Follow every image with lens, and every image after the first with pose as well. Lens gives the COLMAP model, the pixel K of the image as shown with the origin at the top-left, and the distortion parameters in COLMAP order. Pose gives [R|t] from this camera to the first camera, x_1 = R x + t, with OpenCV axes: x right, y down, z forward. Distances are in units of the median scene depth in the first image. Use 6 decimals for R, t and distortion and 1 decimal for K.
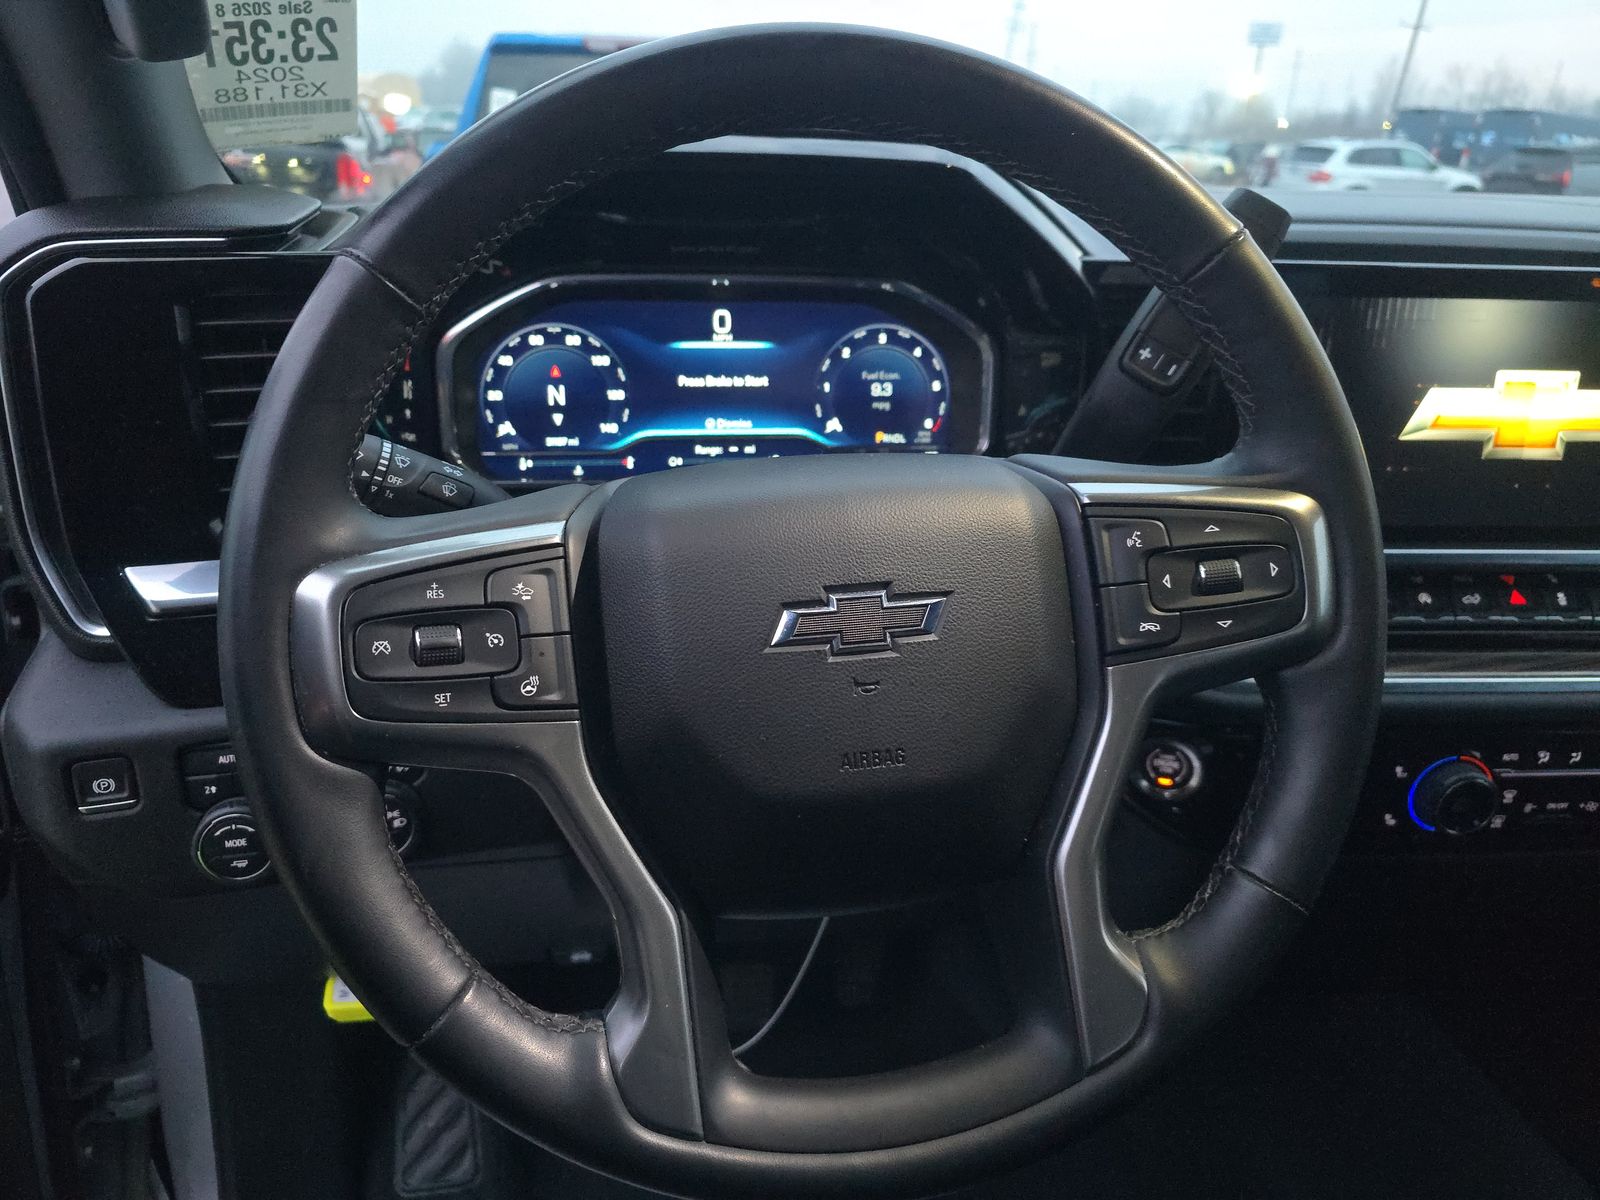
lens RADIAL K [[1183.3, 0, 800.0], [0, 1183.3, 600.0], [0, 0, 1]] dist [0.031098, -0.005147]
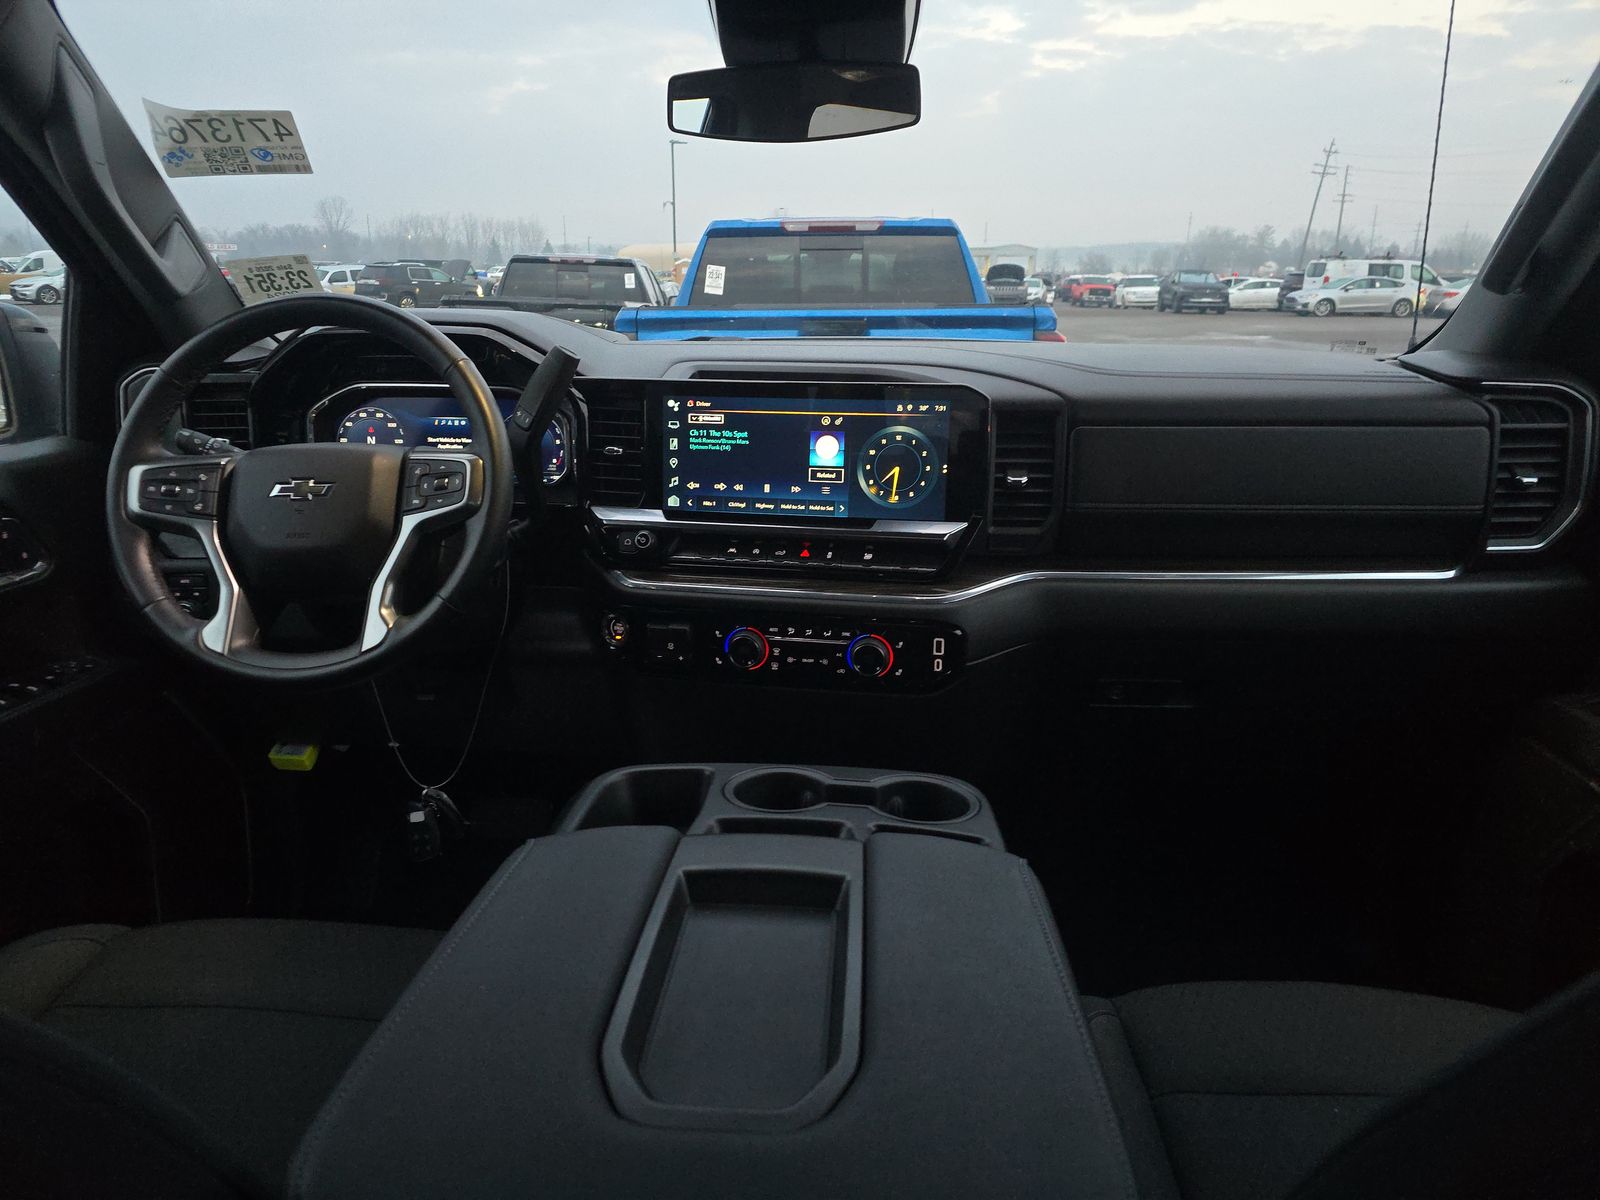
lens RADIAL K [[1183.3, 0, 800.0], [0, 1183.3, 600.0], [0, 0, 1]] dist [0.031098, -0.005147]
pose [[0.967562, 0.045937, -0.248421, 1.041959], [-0.074363, 0.991552, -0.106278, 0.267072], [0.241440, 0.121303, 0.962804, -0.786515]]
